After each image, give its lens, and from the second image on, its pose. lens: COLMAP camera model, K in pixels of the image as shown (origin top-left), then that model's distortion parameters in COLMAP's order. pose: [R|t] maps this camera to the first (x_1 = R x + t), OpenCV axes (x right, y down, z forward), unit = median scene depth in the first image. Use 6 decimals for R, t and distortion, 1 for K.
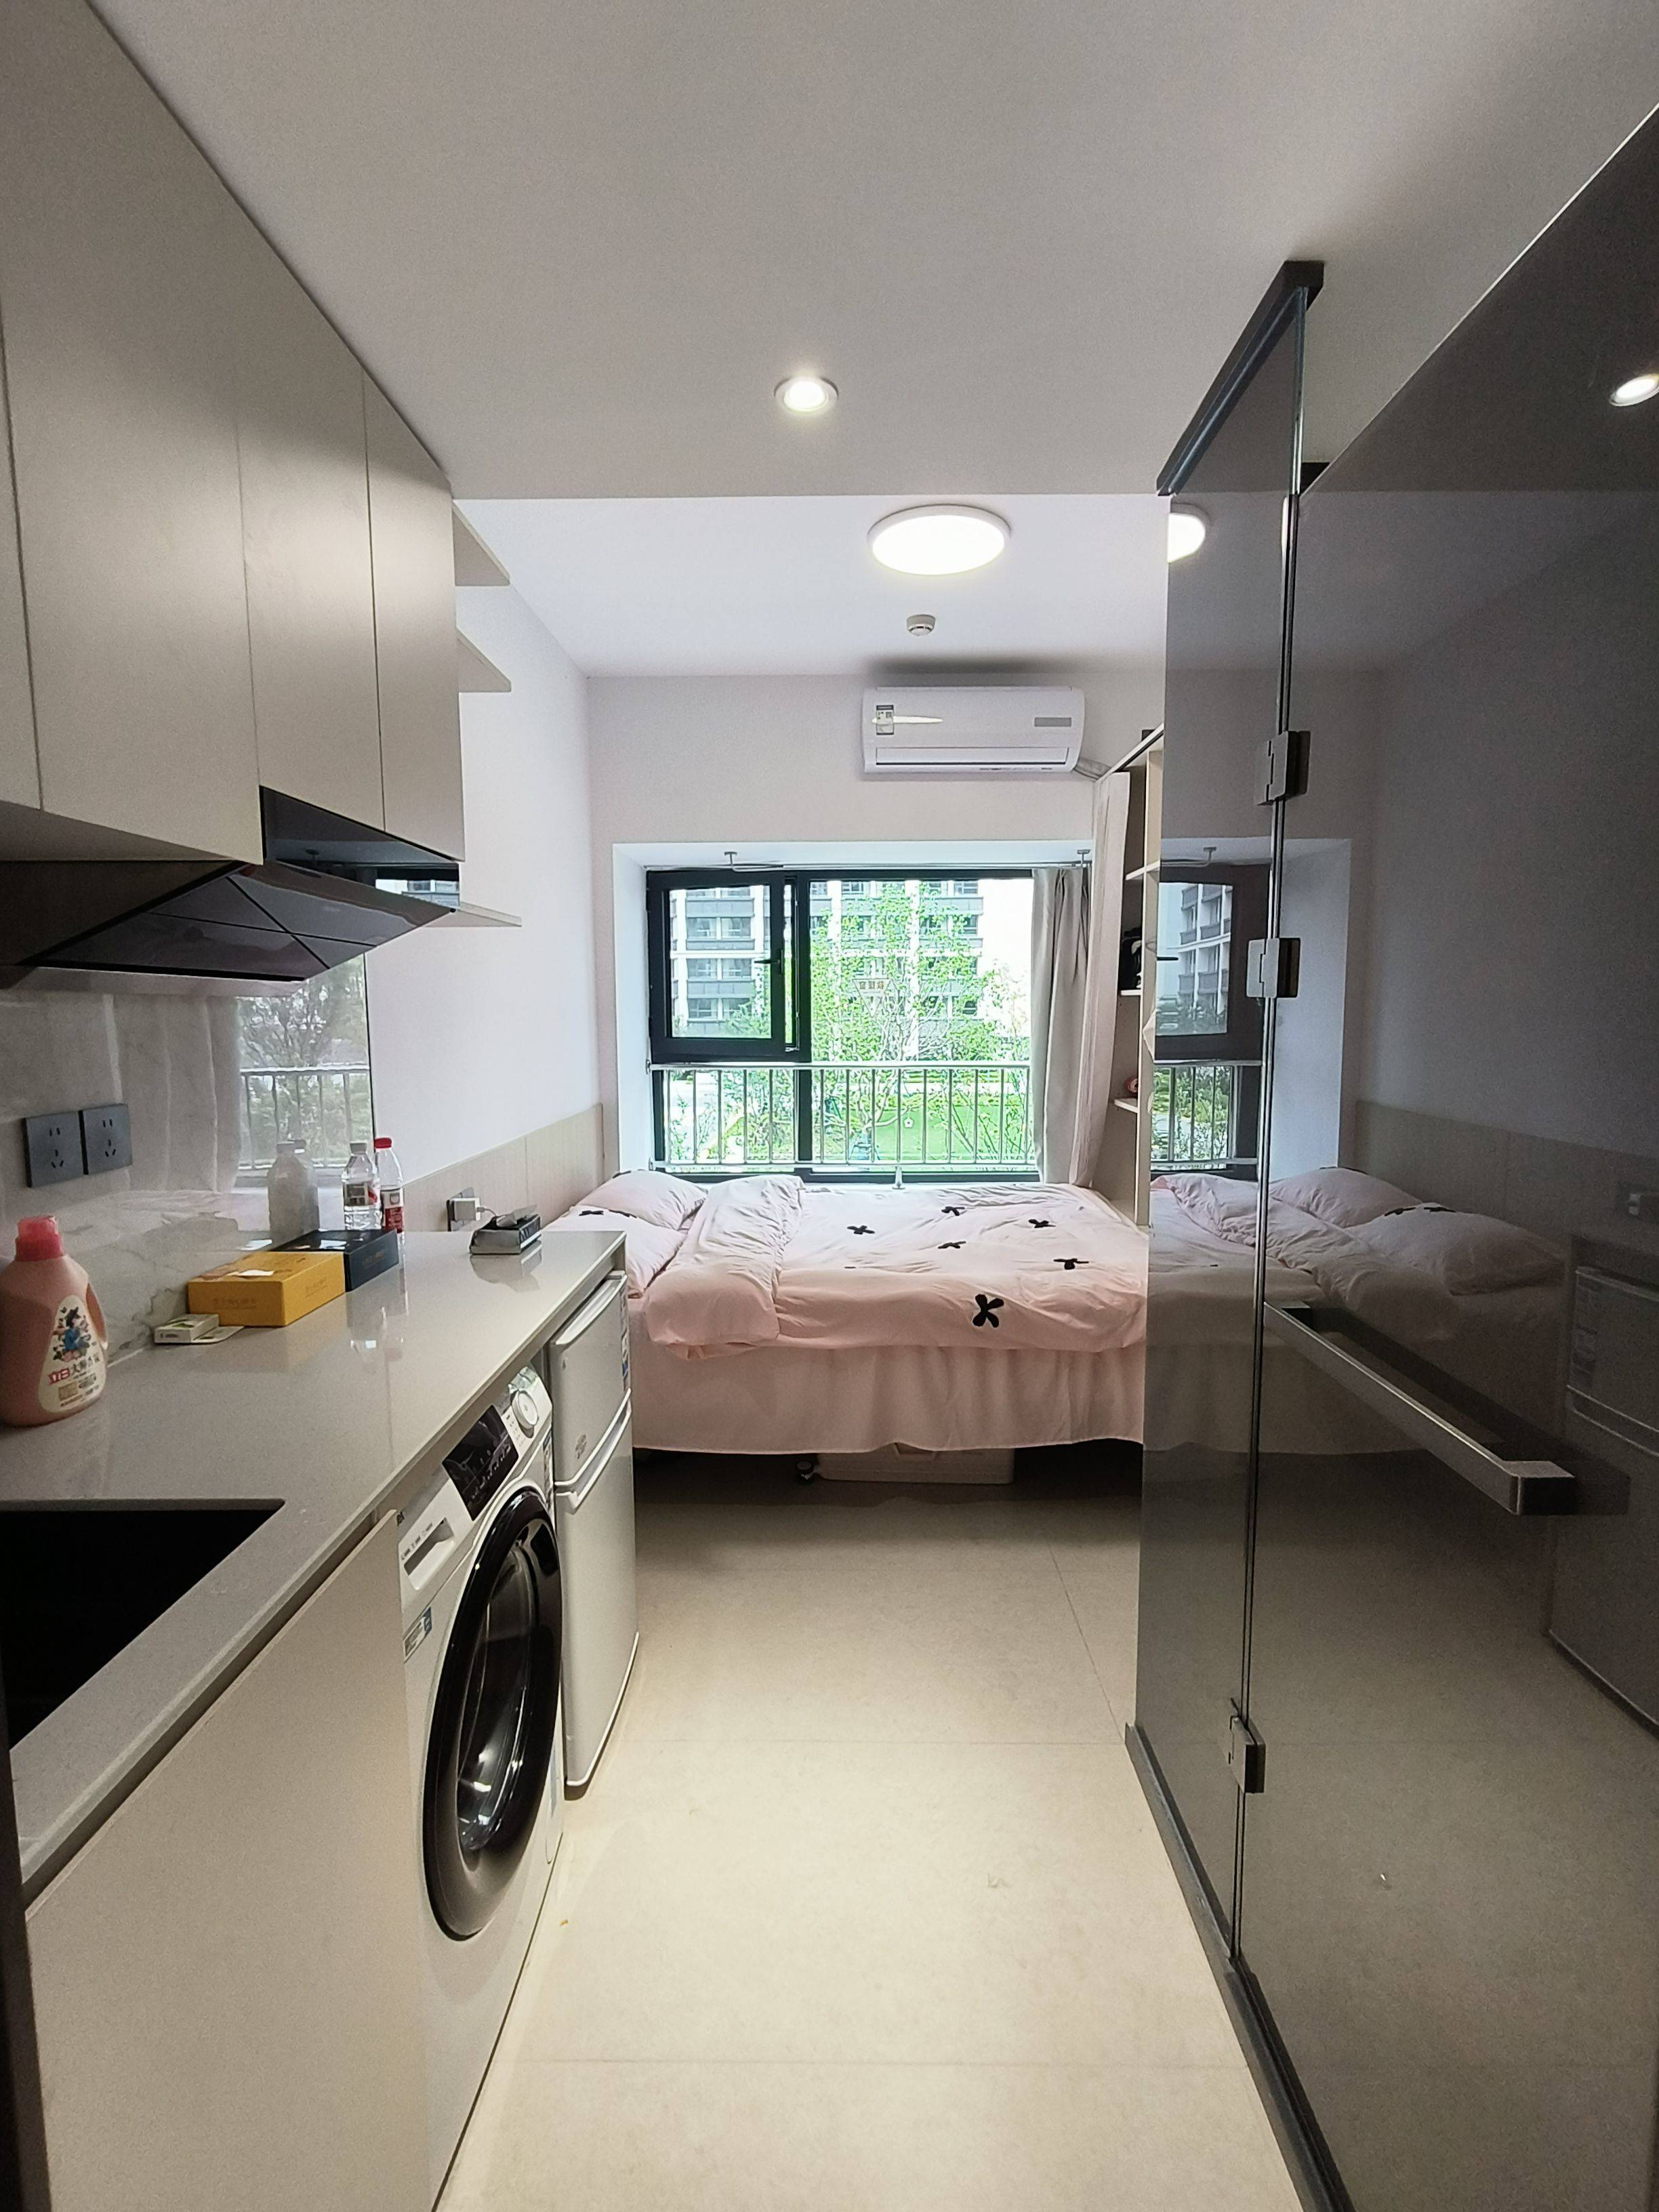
lens RADIAL K [[1027.2, 0, 836.5], [0, 1027.2, 1114.3], [0, 0, 1]] dist [0.003441, 0.001238]
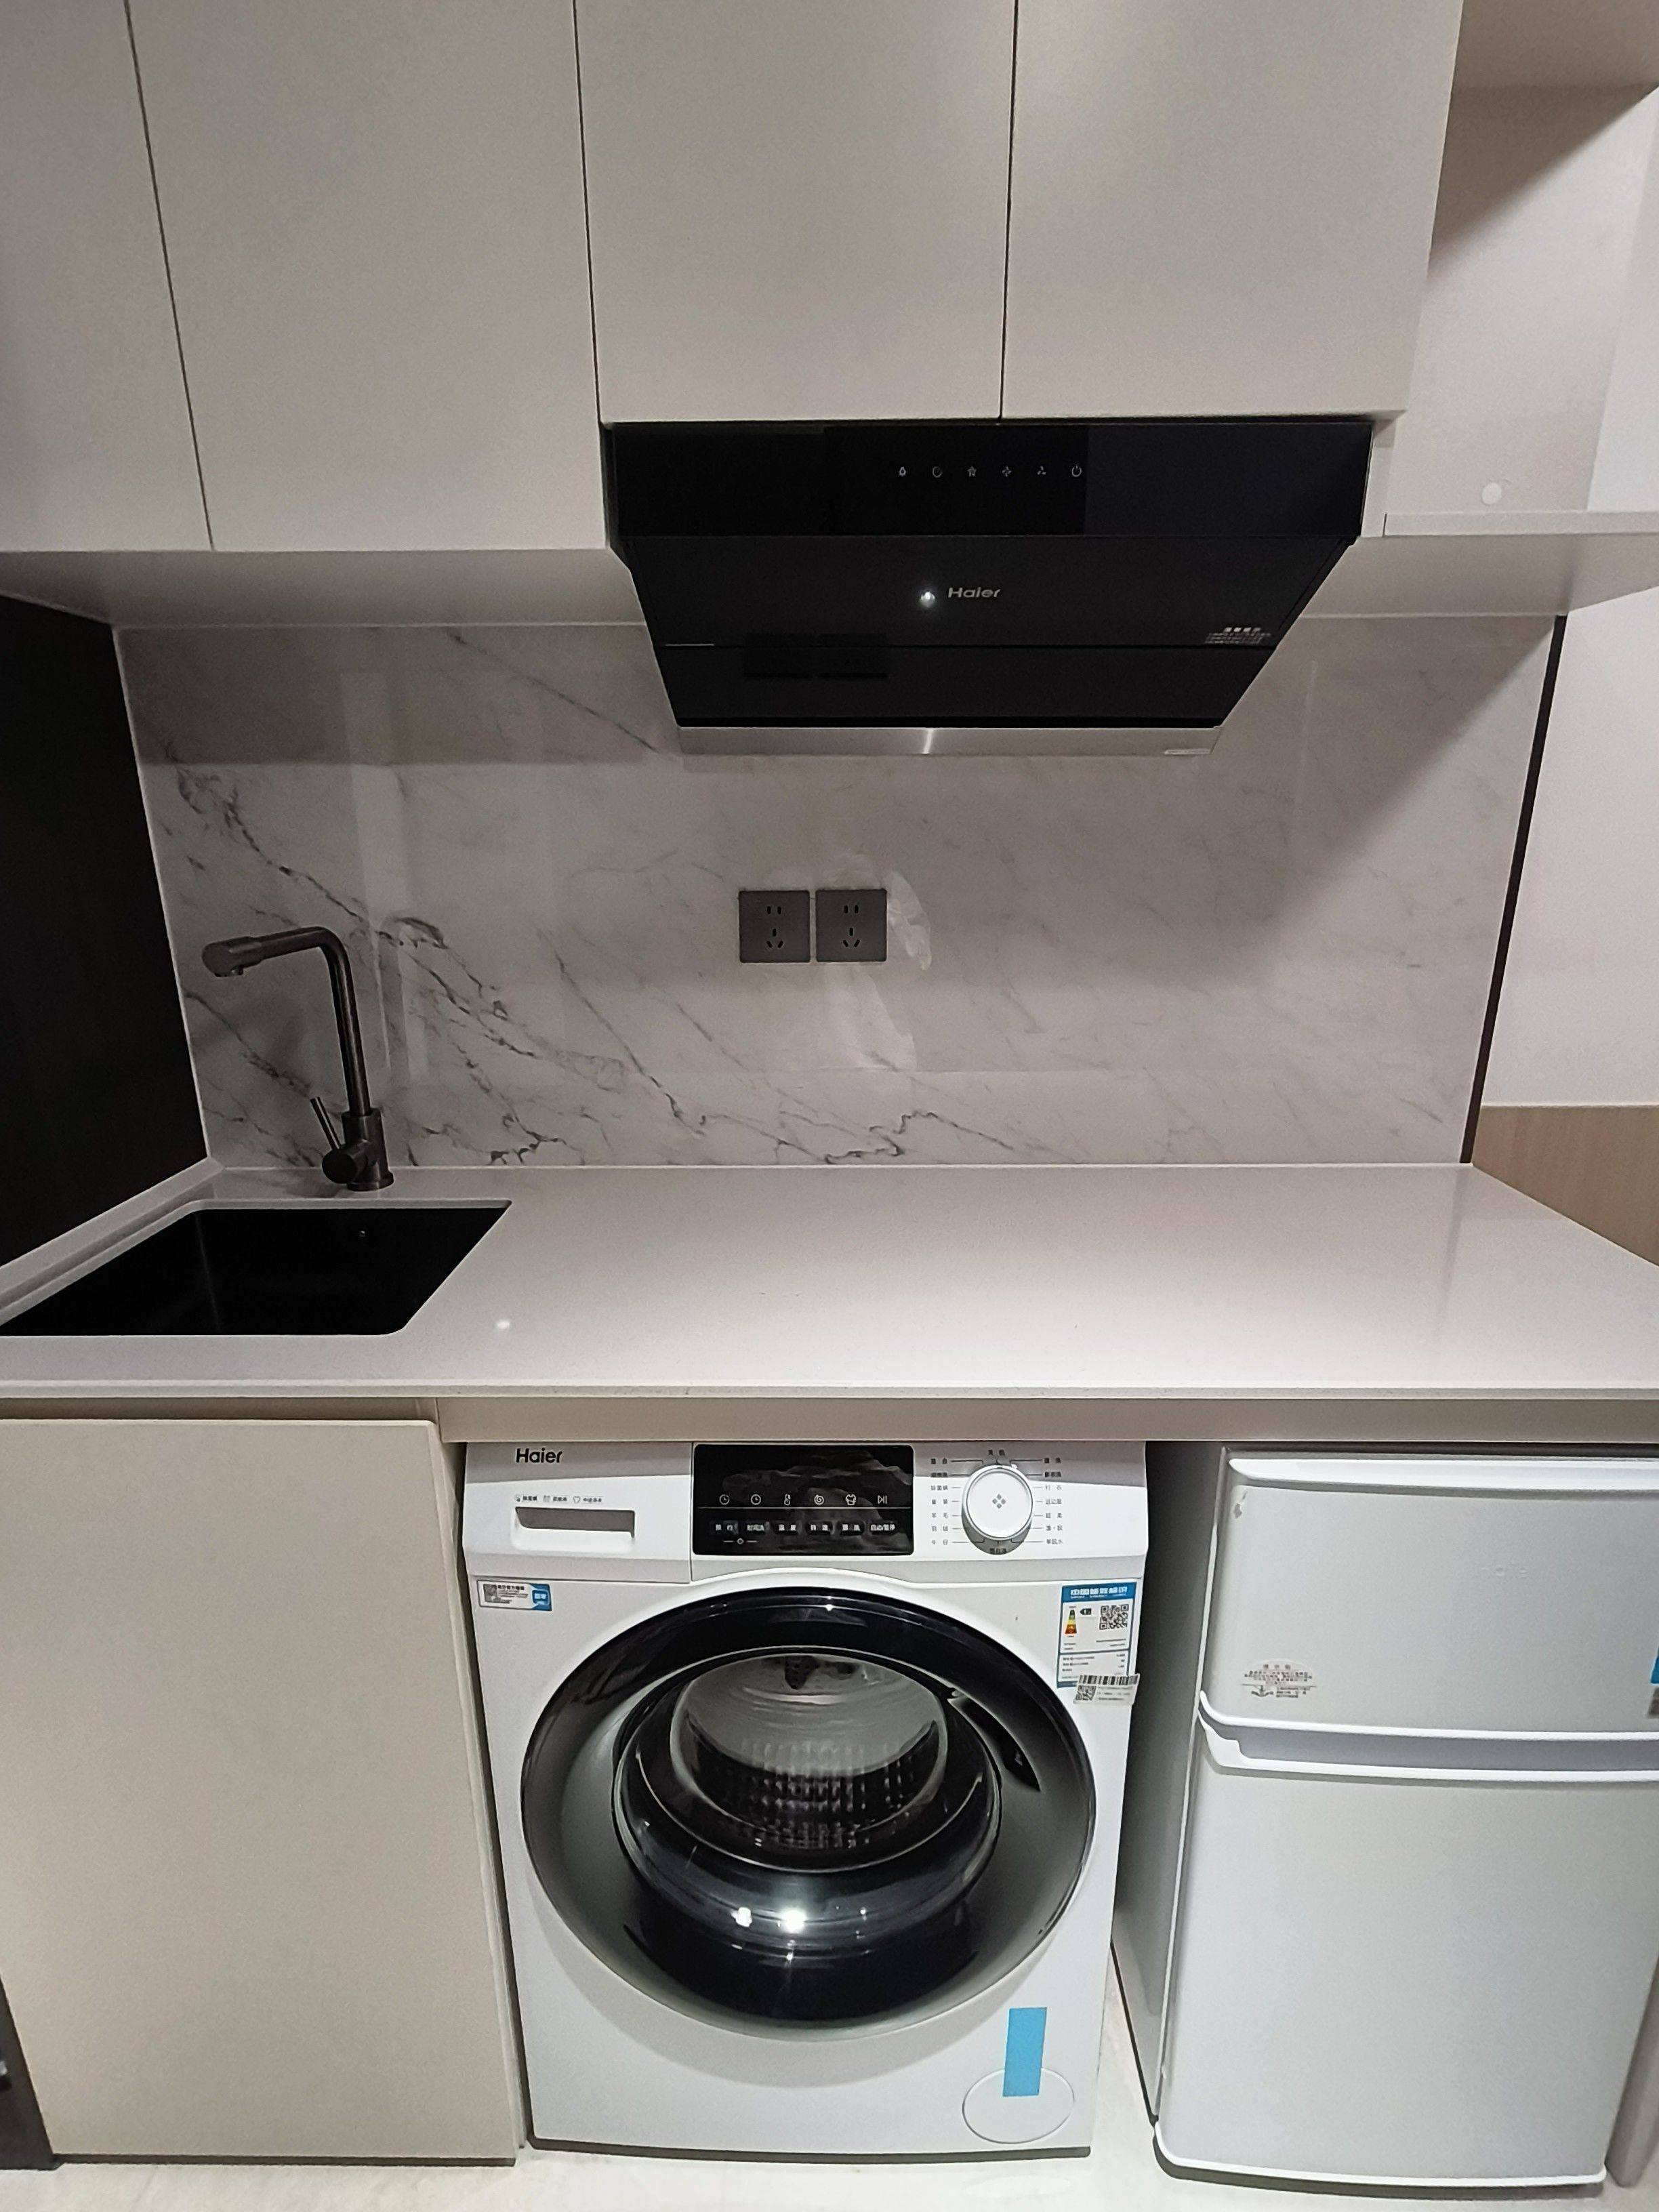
lens RADIAL K [[1027.2, 0, 831.4], [0, 1027.2, 1106.6], [0, 0, 1]] dist [0.003441, 0.001238]
pose [[-0.010901, 0.270443, -0.962674, 0.207040], [-0.101112, 0.957499, 0.270134, -0.070726], [0.994815, 0.100283, 0.016907, 1.049973]]
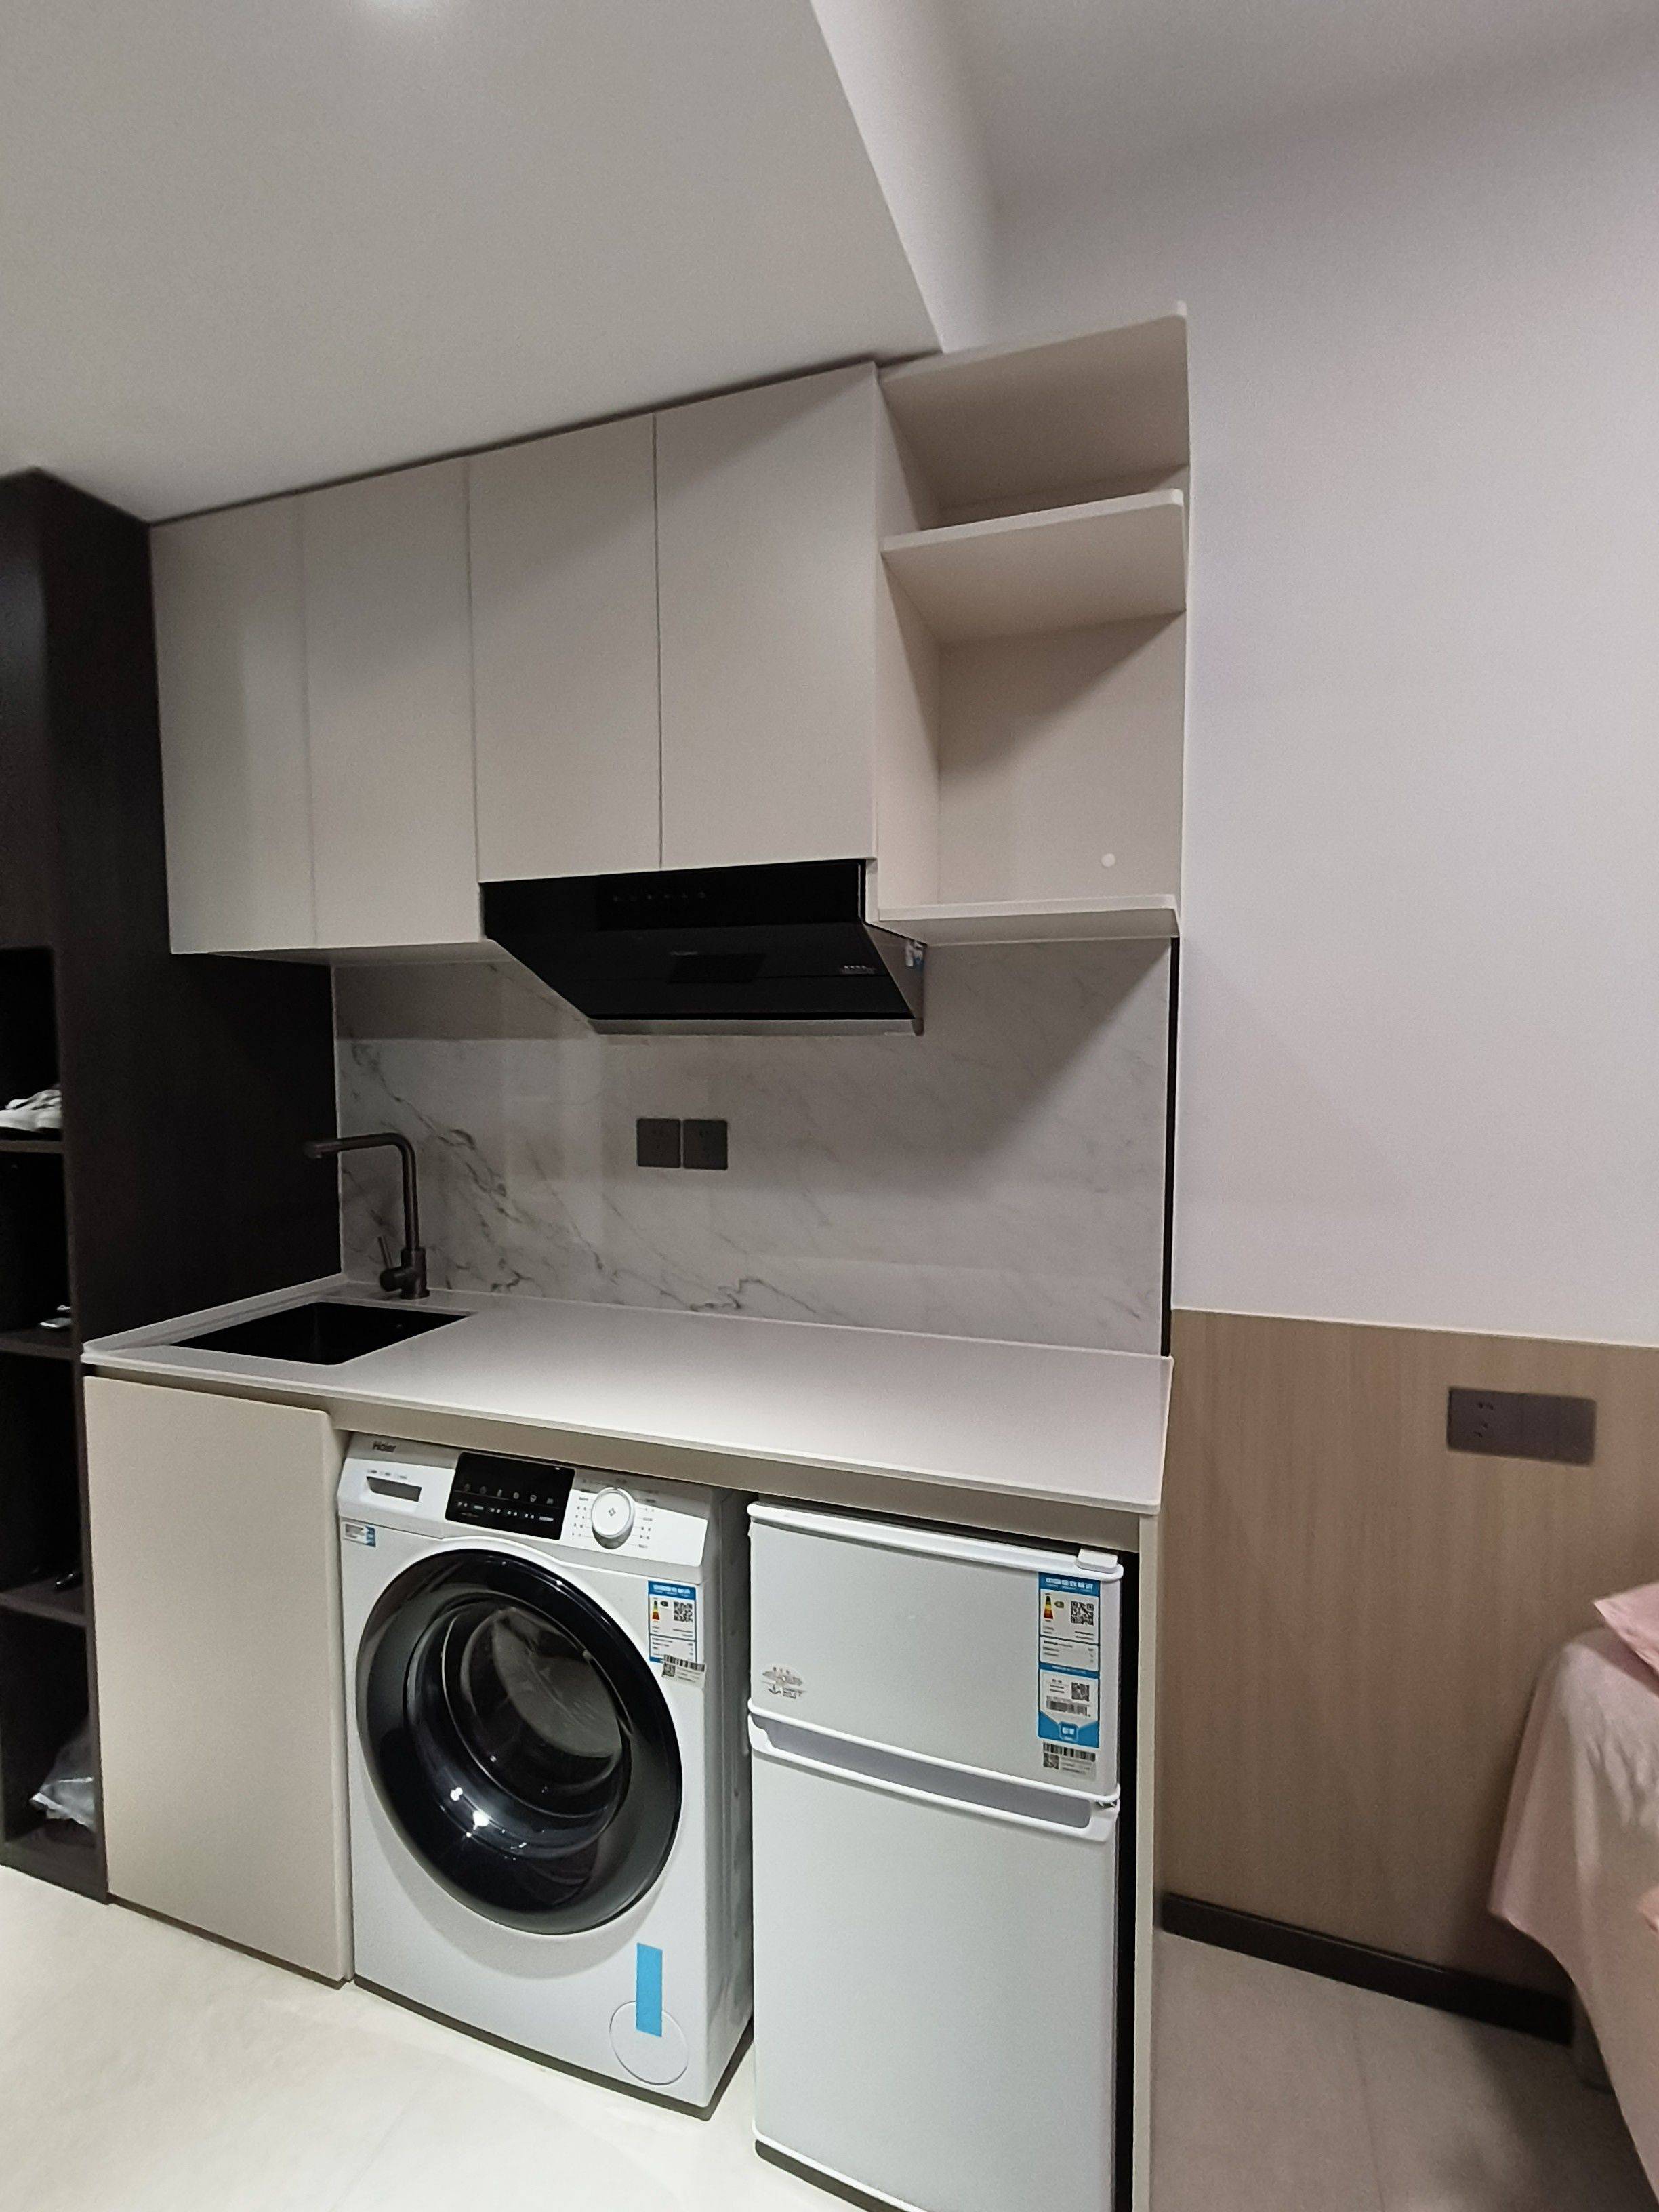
lens RADIAL K [[1027.2, 0, 837.0], [0, 1027.2, 1109.3], [0, 0, 1]] dist [0.003441, 0.001238]
pose [[-0.330822, 0.062028, -0.941652, 0.500391], [-0.098752, 0.990084, 0.099912, -0.180326], [0.938512, 0.126043, -0.321416, 1.677844]]
